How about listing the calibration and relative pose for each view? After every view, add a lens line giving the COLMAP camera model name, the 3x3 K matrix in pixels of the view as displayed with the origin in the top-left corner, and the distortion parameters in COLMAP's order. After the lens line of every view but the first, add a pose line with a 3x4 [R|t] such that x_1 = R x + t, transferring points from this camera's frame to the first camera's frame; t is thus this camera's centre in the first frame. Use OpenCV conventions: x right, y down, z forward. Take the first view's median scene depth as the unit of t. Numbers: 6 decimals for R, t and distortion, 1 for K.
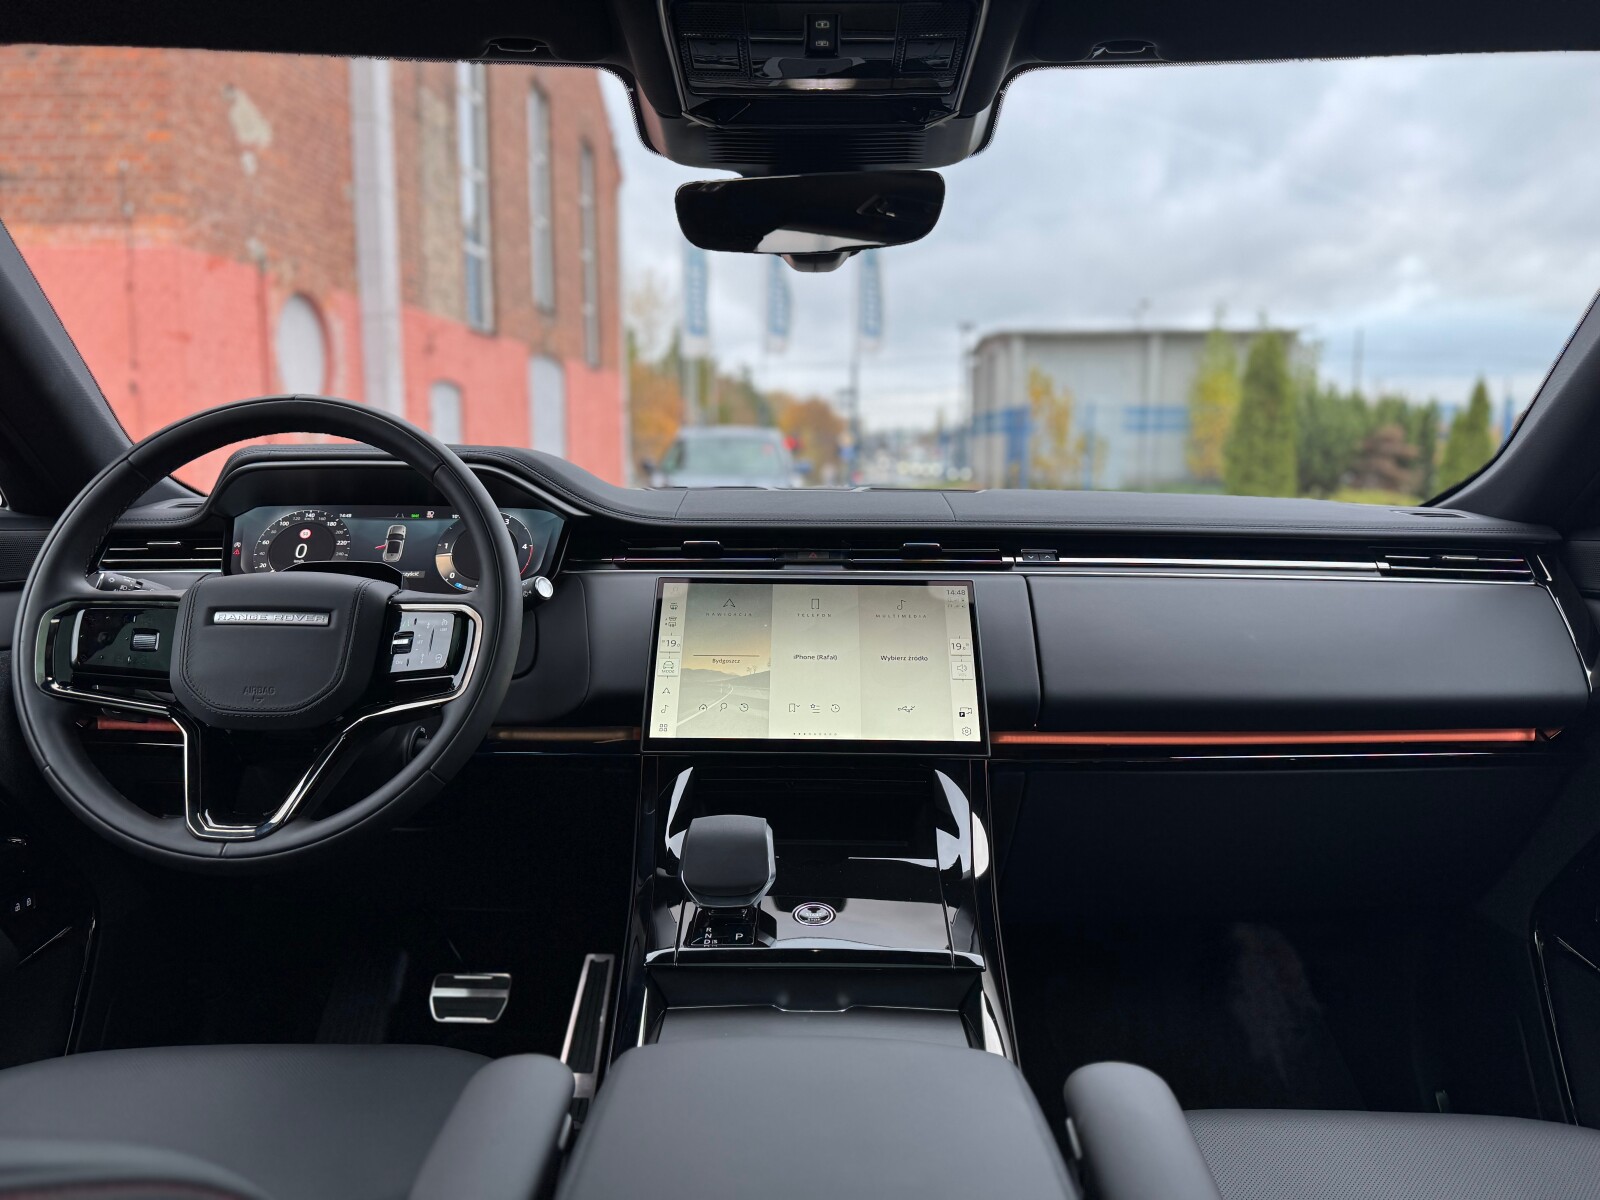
lens RADIAL K [[1153.7, 0, 797.1], [0, 1153.7, 610.0], [0, 0, 1]] dist [0.051976, -0.070777]
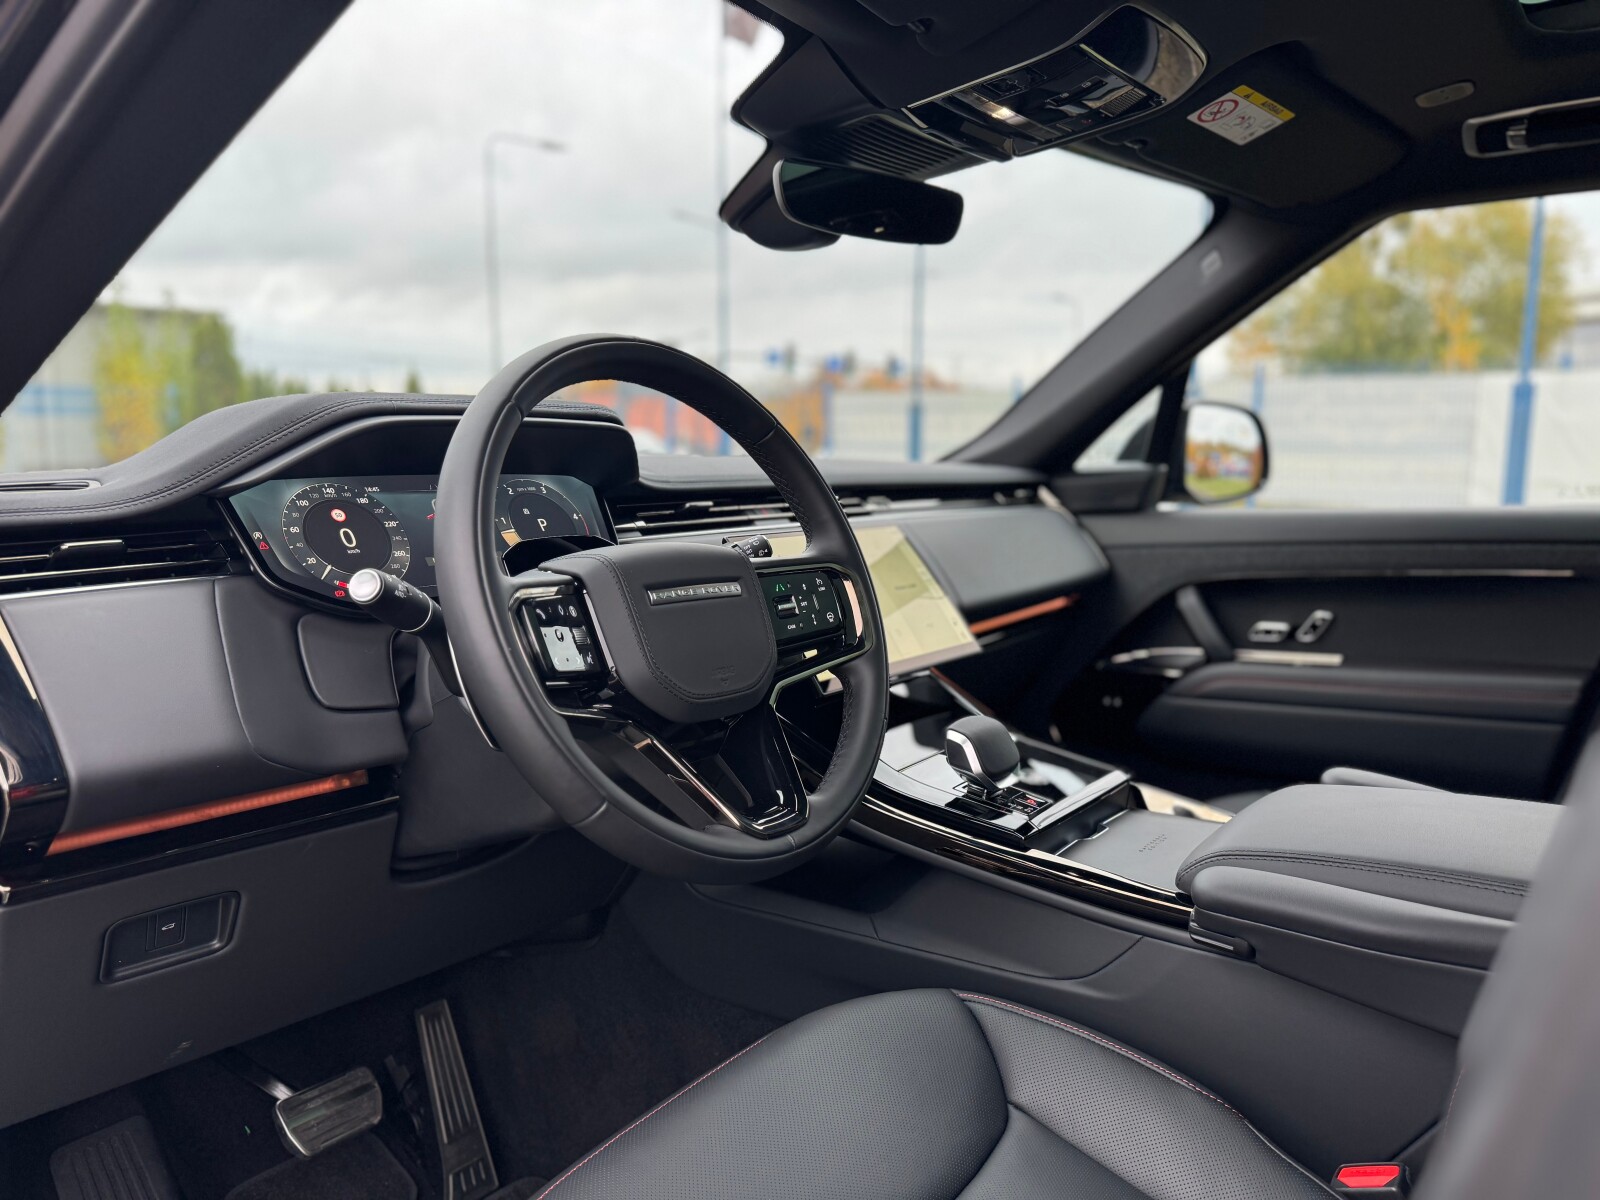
lens RADIAL K [[1153.7, 0, 802.9], [0, 1153.7, 593.2], [0, 0, 1]] dist [0.051976, -0.070777]
pose [[0.624222, -0.103170, 0.774405, -0.817476], [0.106076, 0.993255, 0.046821, -0.019526], [-0.774012, 0.052919, 0.630955, 0.307120]]
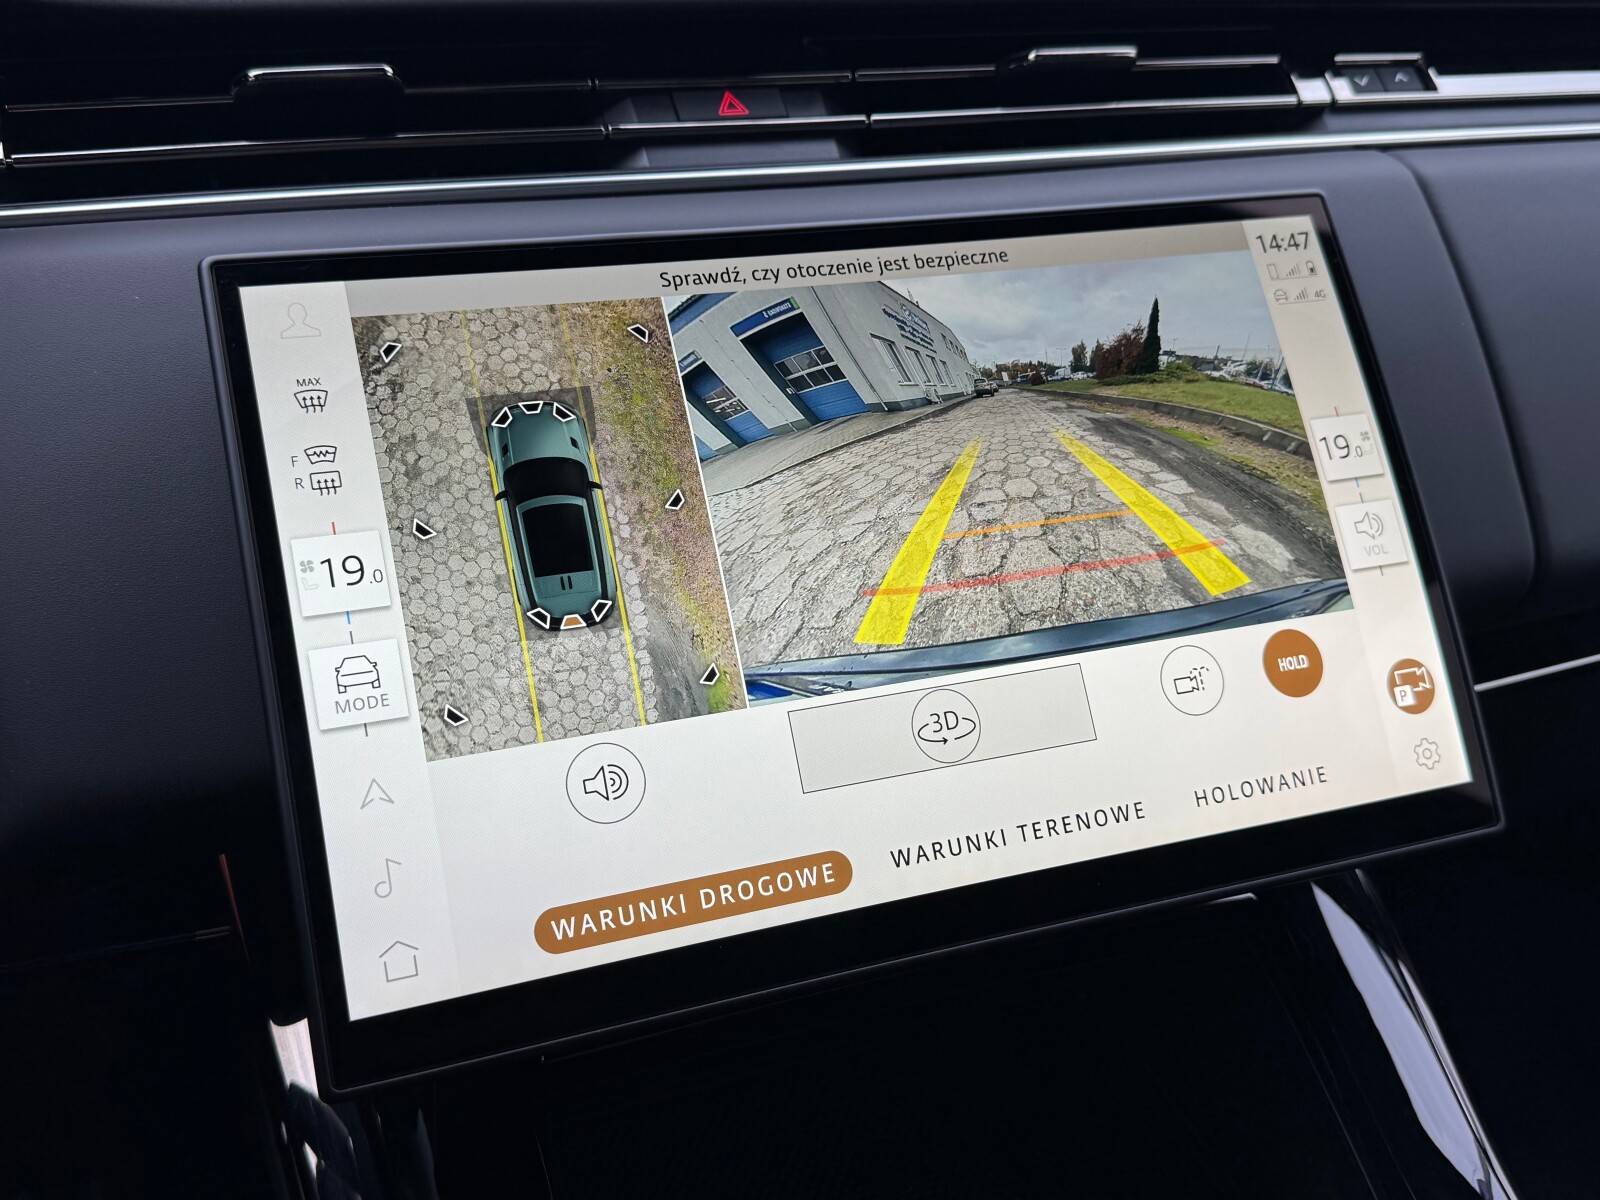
lens RADIAL K [[1644.1, 0, 801.9], [0, 1644.1, 597.0], [0, 0, 1]] dist [0.062390, 0.000000]
pose [[0.928562, -0.145659, 0.341403, -0.128016], [0.022481, 0.940165, 0.339977, -0.073745], [-0.370496, -0.308015, 0.876276, 0.612126]]
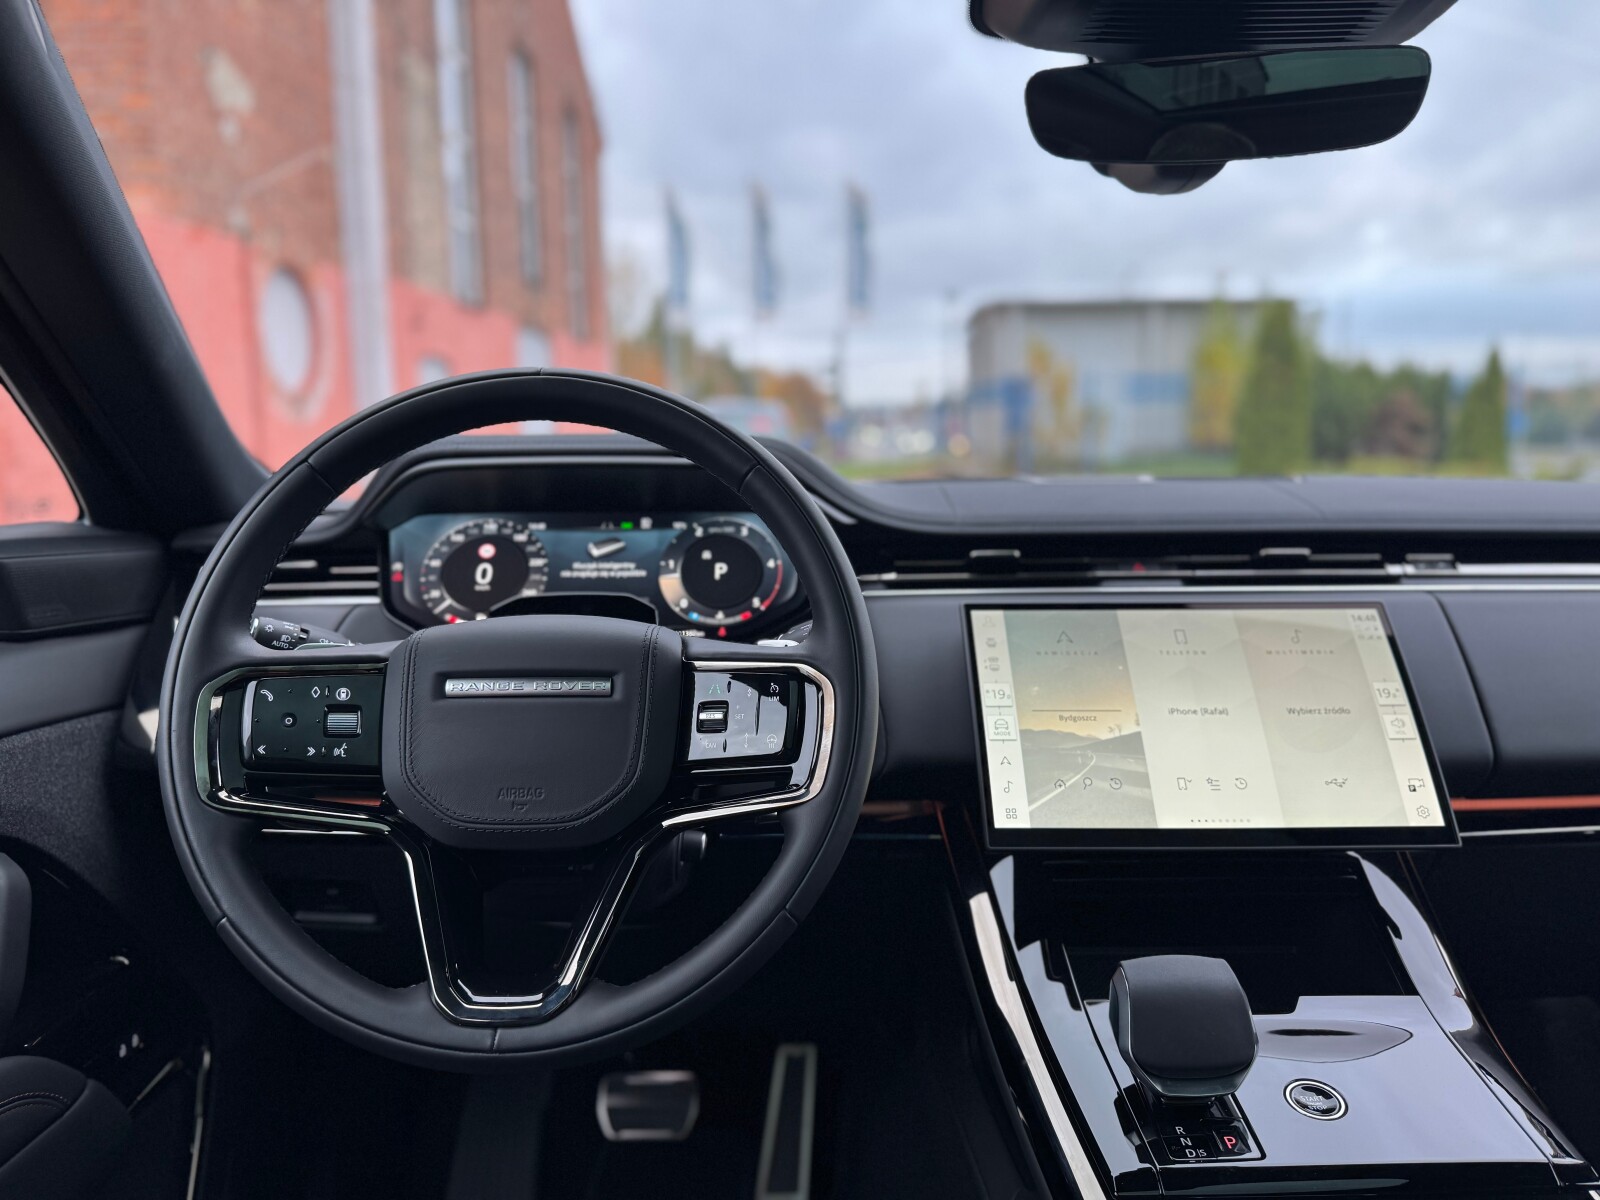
lens RADIAL K [[1153.7, 0, 794.4], [0, 1153.7, 610.1], [0, 0, 1]] dist [0.051976, -0.070777]
pose [[0.999721, -0.014524, 0.018627, -0.235460], [0.014108, 0.999653, 0.022247, -0.040904], [-0.018943, -0.021978, 0.999579, 0.233214]]
